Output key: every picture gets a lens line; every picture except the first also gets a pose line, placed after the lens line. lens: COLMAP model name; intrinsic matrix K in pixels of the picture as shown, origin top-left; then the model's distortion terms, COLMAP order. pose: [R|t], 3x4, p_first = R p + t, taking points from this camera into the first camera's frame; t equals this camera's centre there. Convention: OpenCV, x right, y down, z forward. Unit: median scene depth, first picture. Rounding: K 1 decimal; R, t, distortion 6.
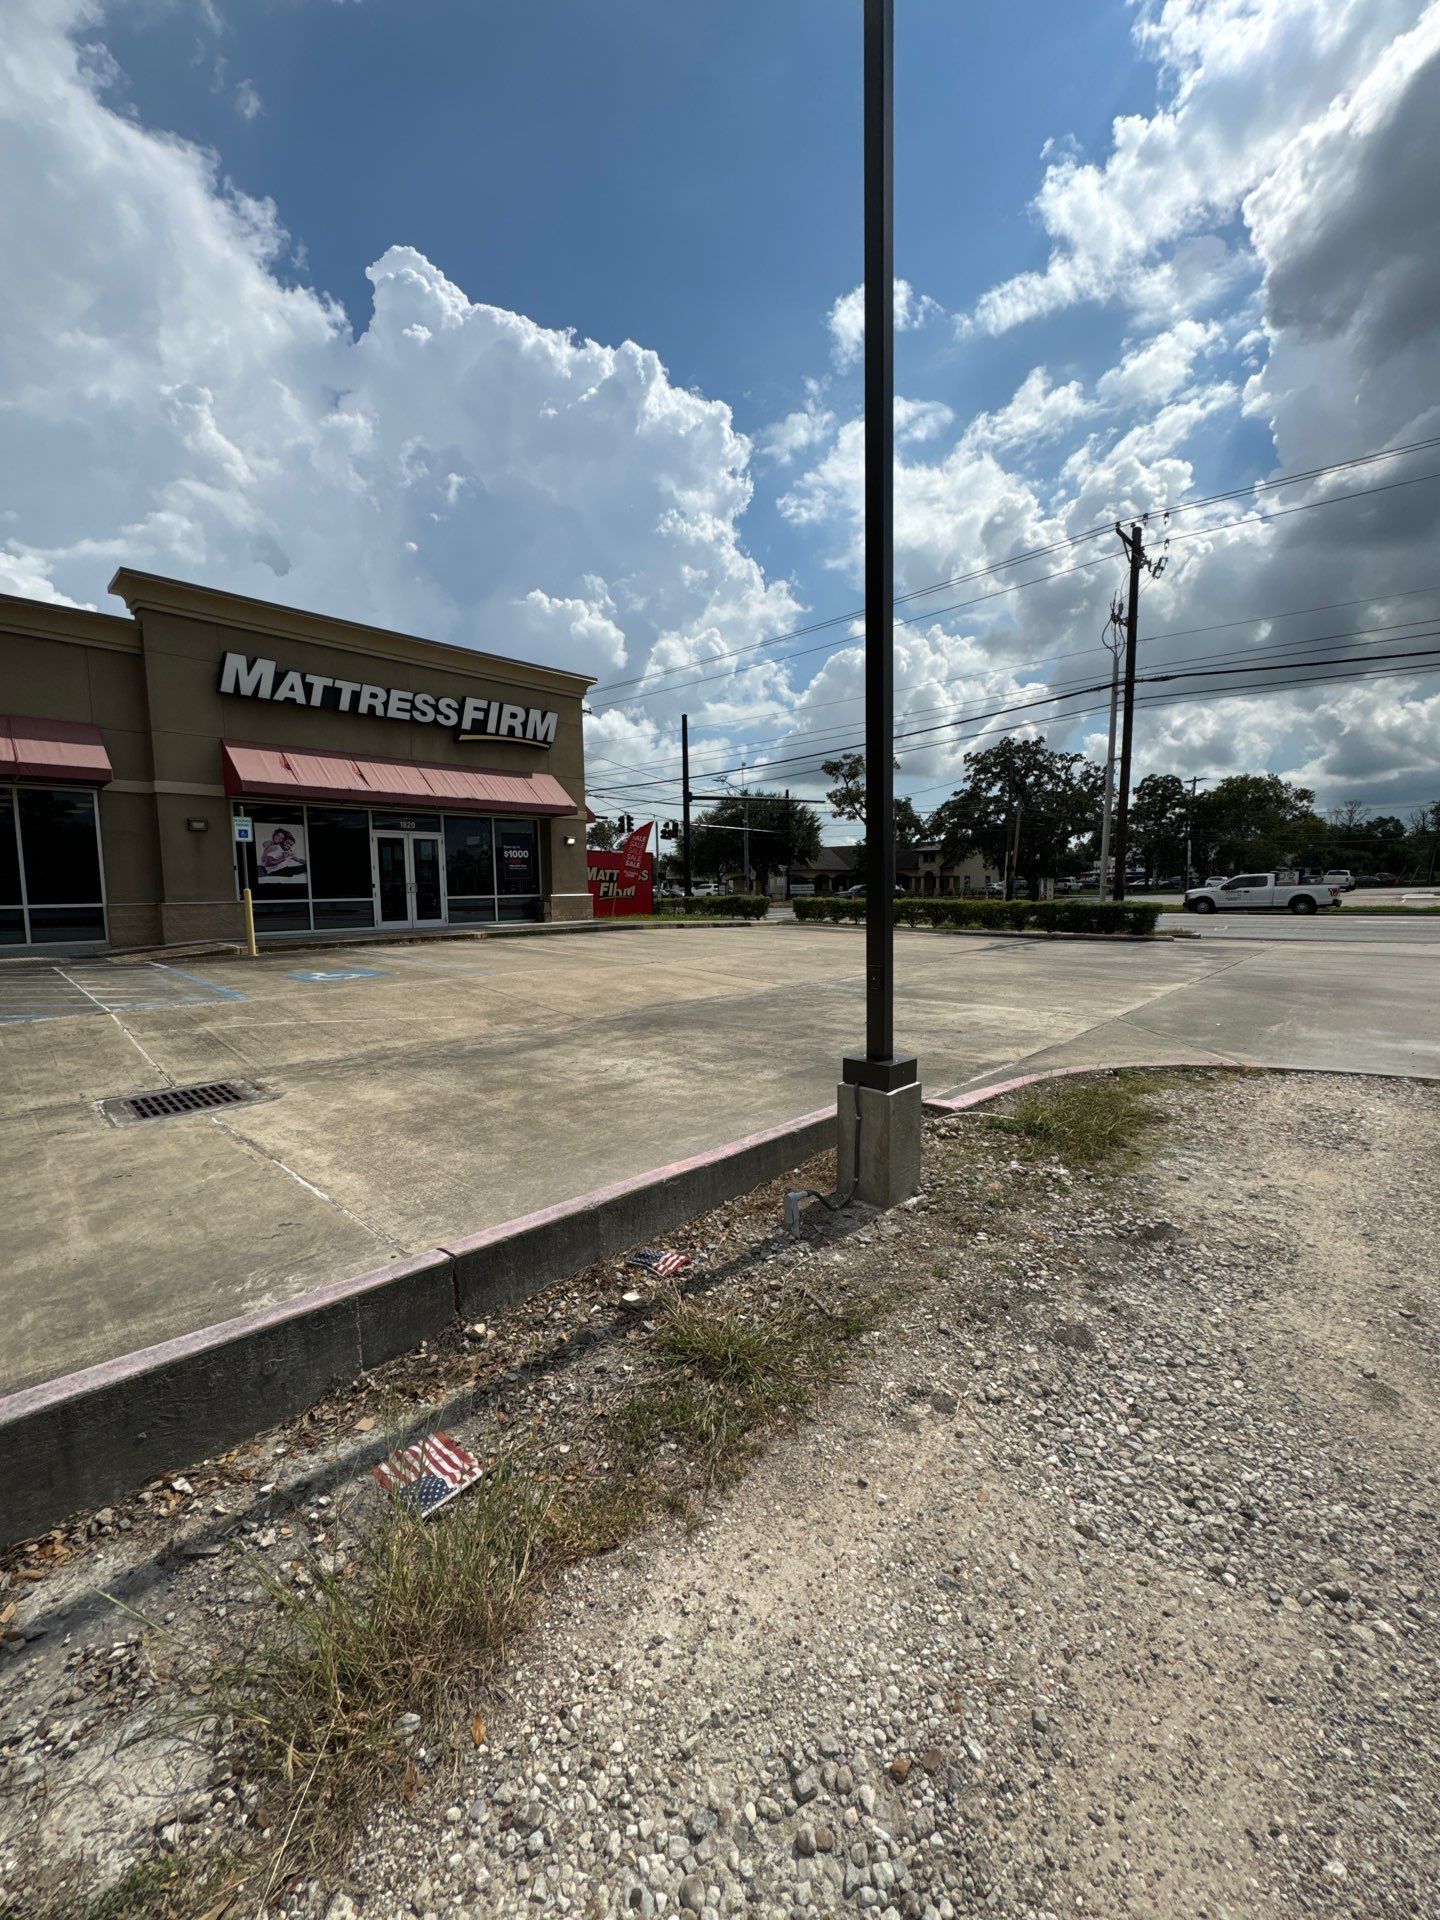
lens RADIAL K [[764.5, 0, 717.9], [0, 764.5, 961.1], [0, 0, 1]] dist [-0.001959, 0.001027]
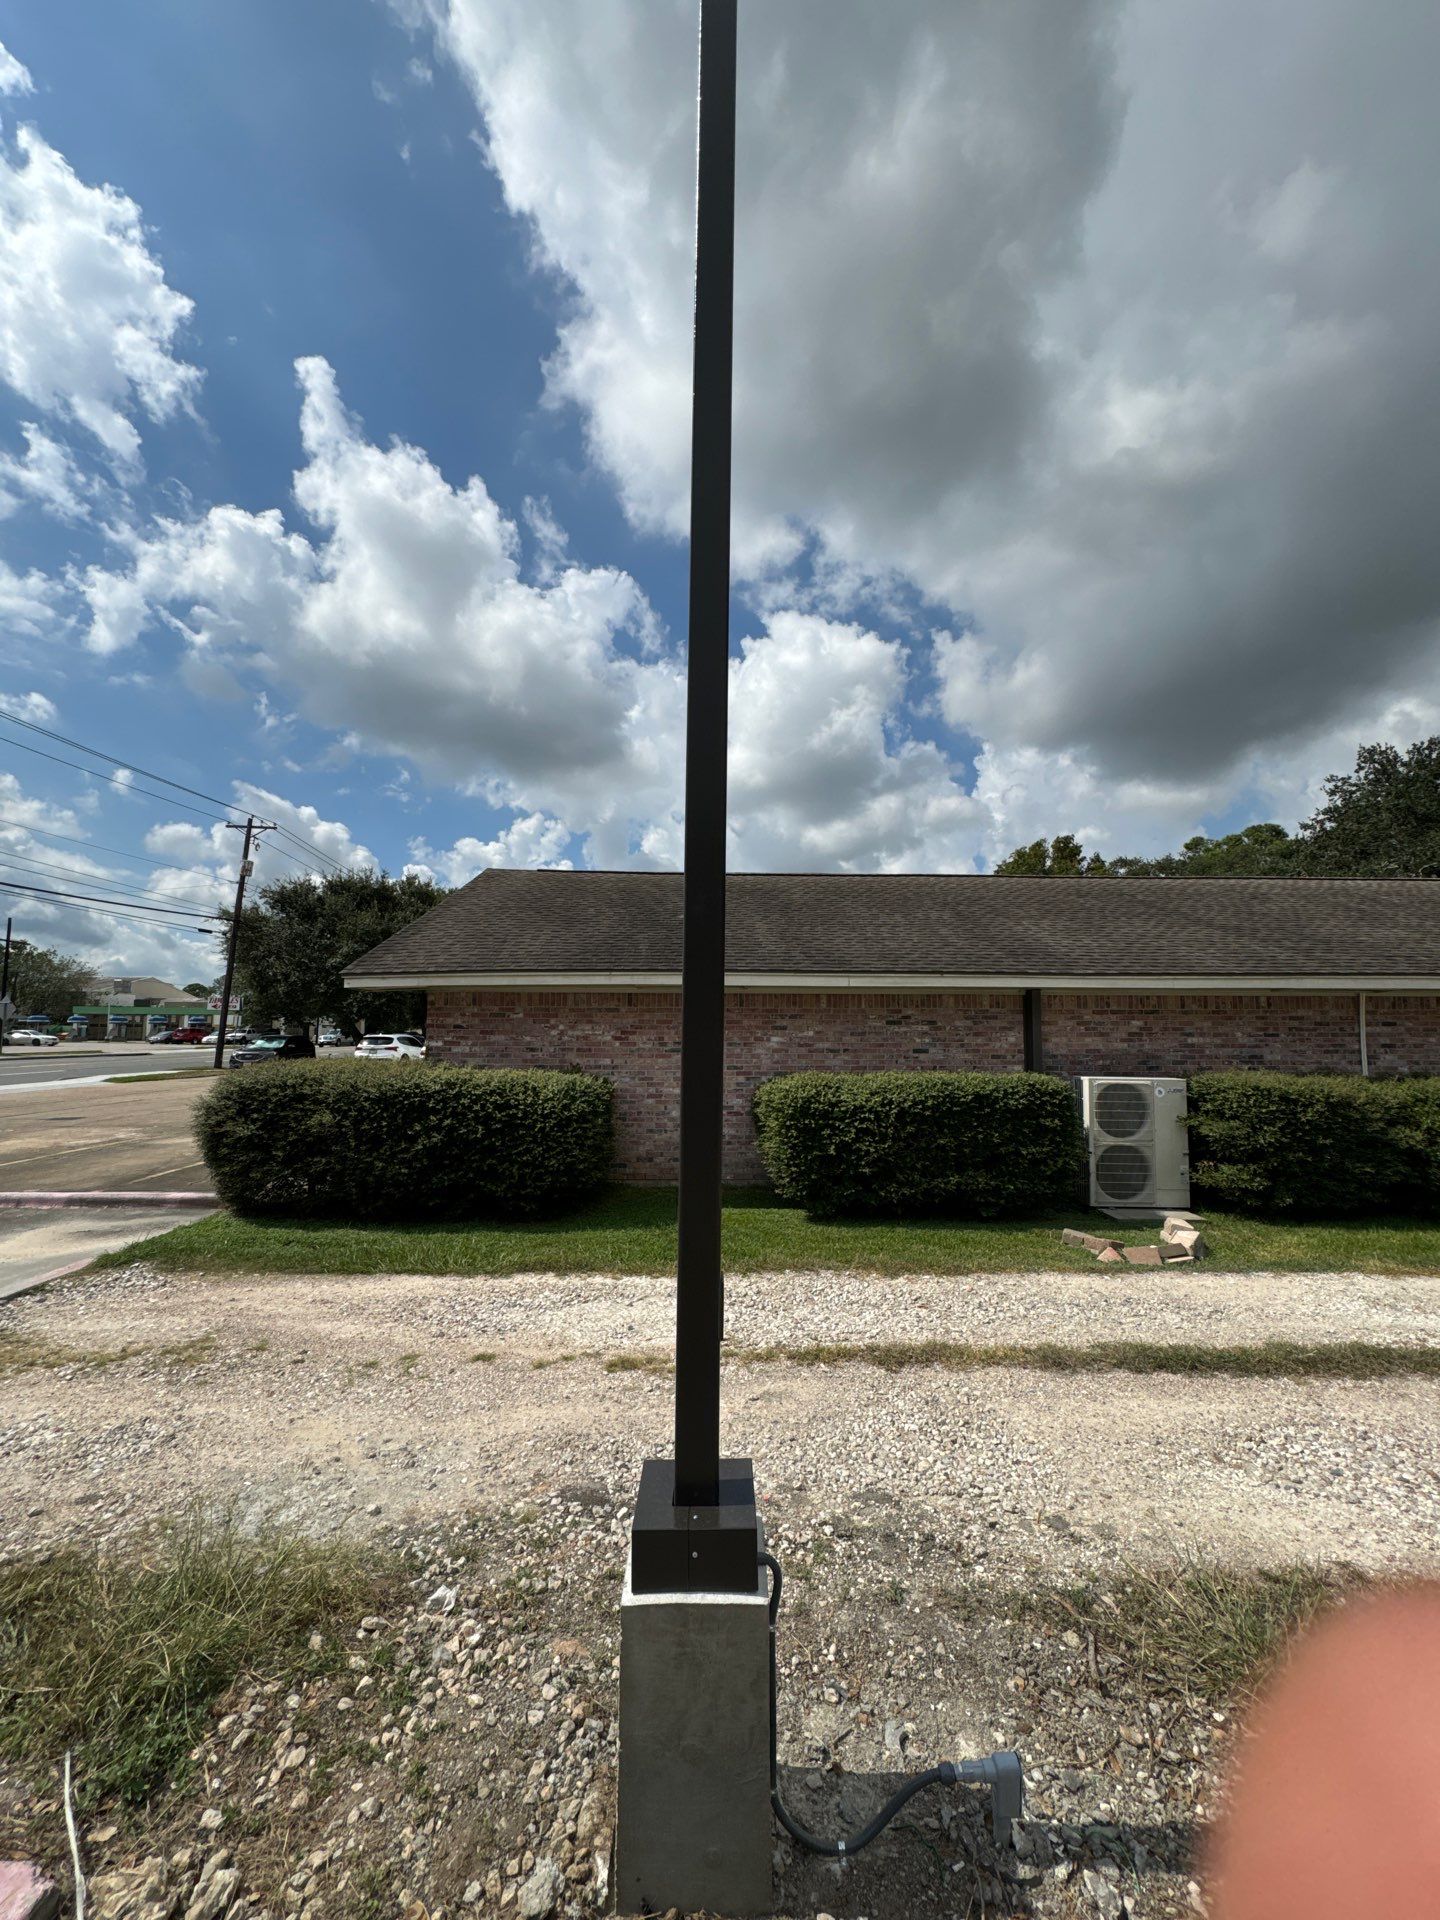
lens RADIAL K [[764.5, 0, 718.7], [0, 764.5, 963.0], [0, 0, 1]] dist [-0.001959, 0.001027]
pose [[-0.706312, 0.076637, 0.703740, -0.028787], [0.075807, 0.996595, -0.032445, -0.035294], [-0.703830, 0.030432, -0.709717, 0.275711]]
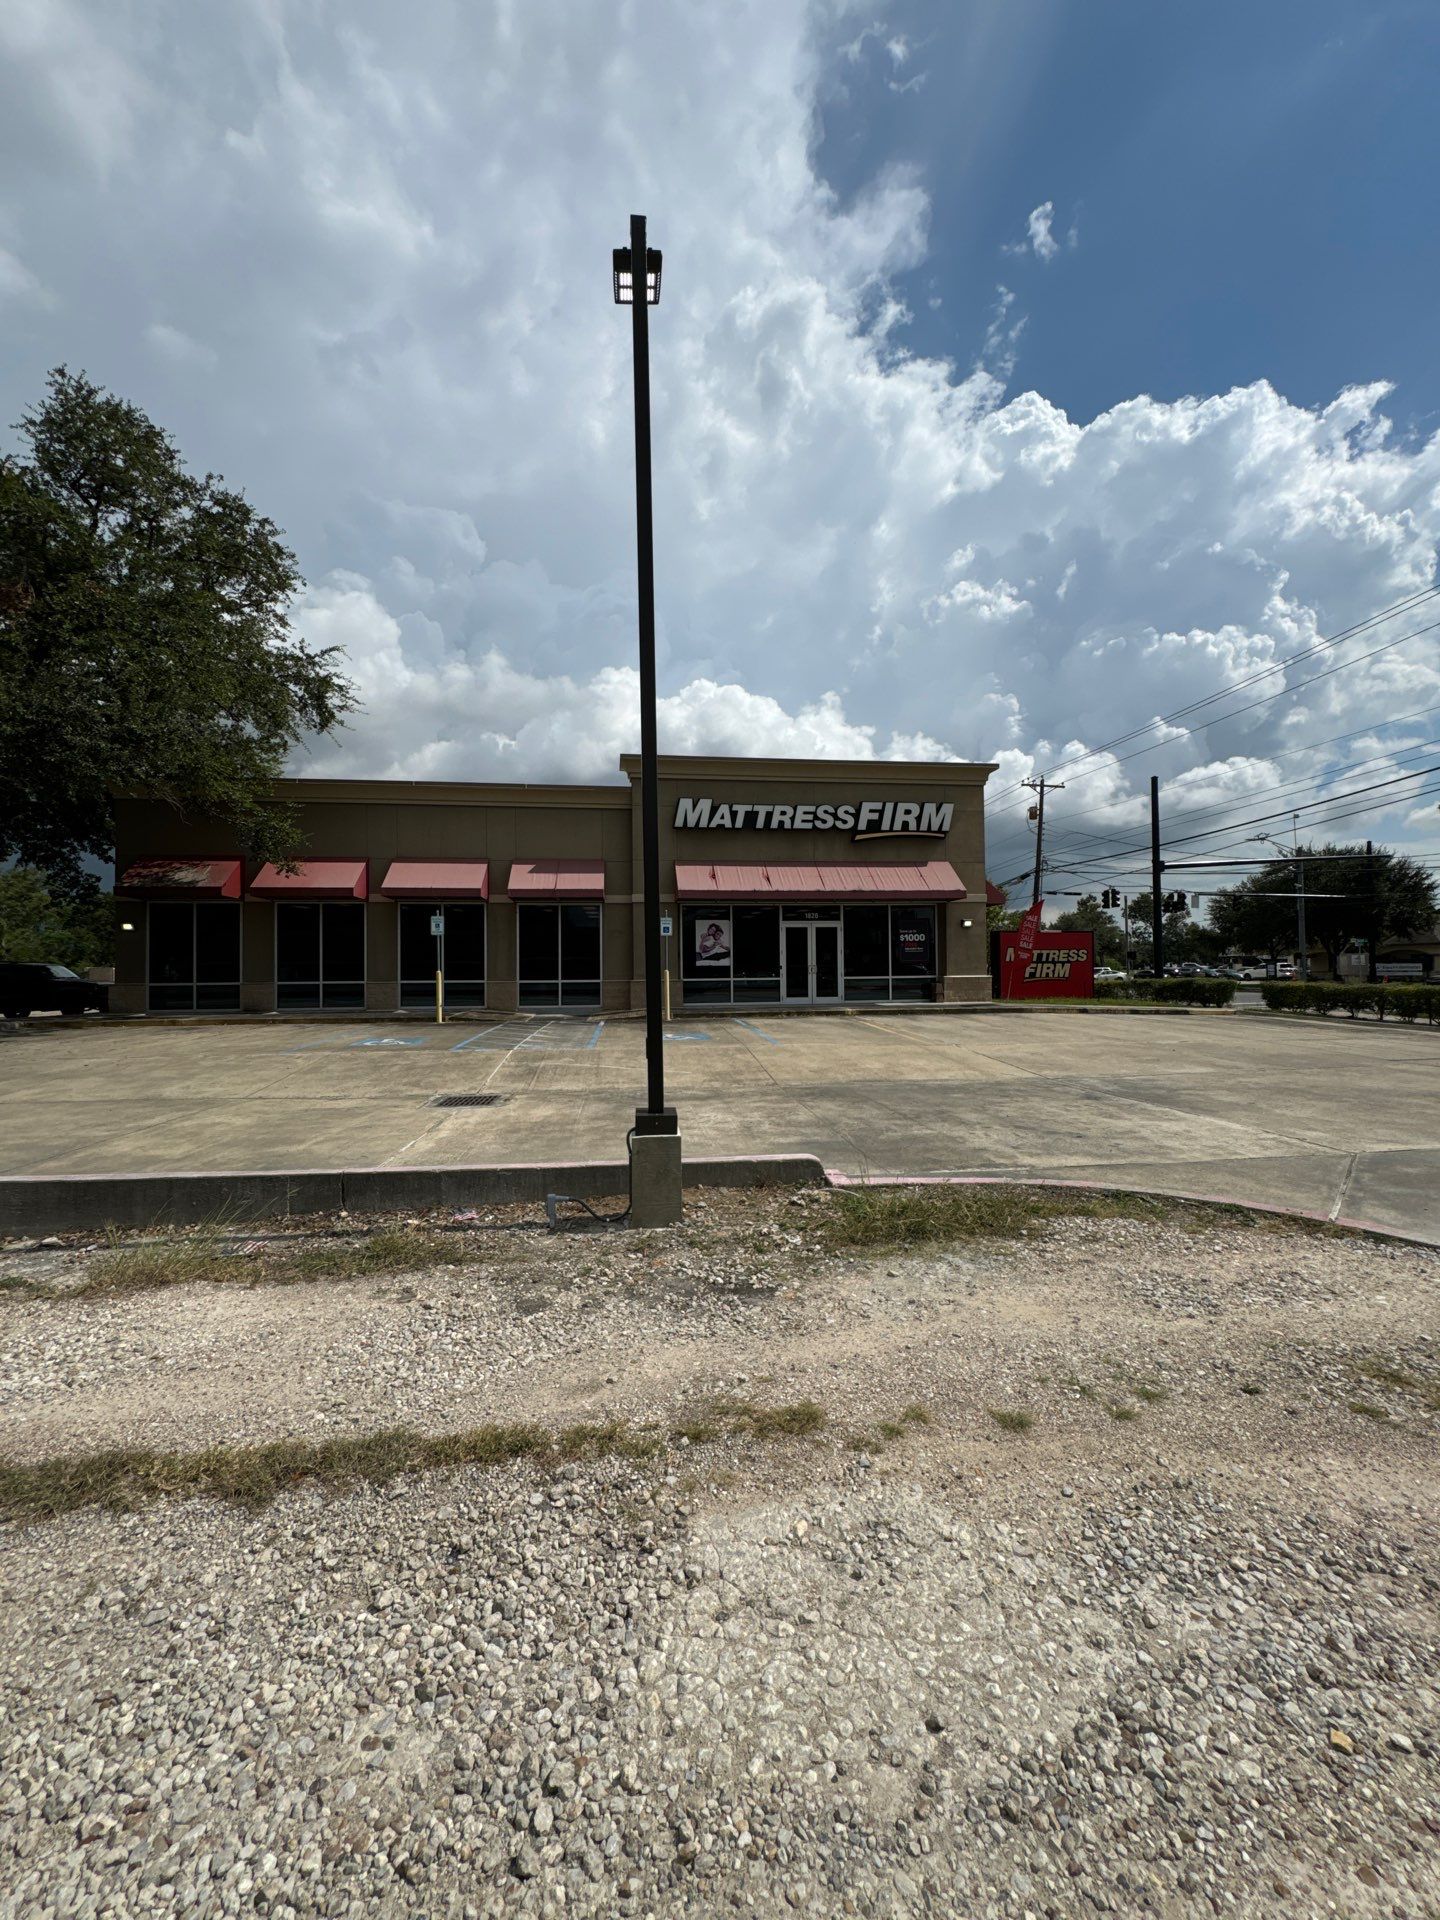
lens RADIAL K [[764.5, 0, 716.4], [0, 764.5, 966.2], [0, 0, 1]] dist [-0.001959, 0.001027]
pose [[0.773658, 0.000870, -0.633602, 0.233655], [-0.061792, 0.995336, -0.074083, -0.005222], [0.630583, 0.096466, 0.770104, 0.011328]]
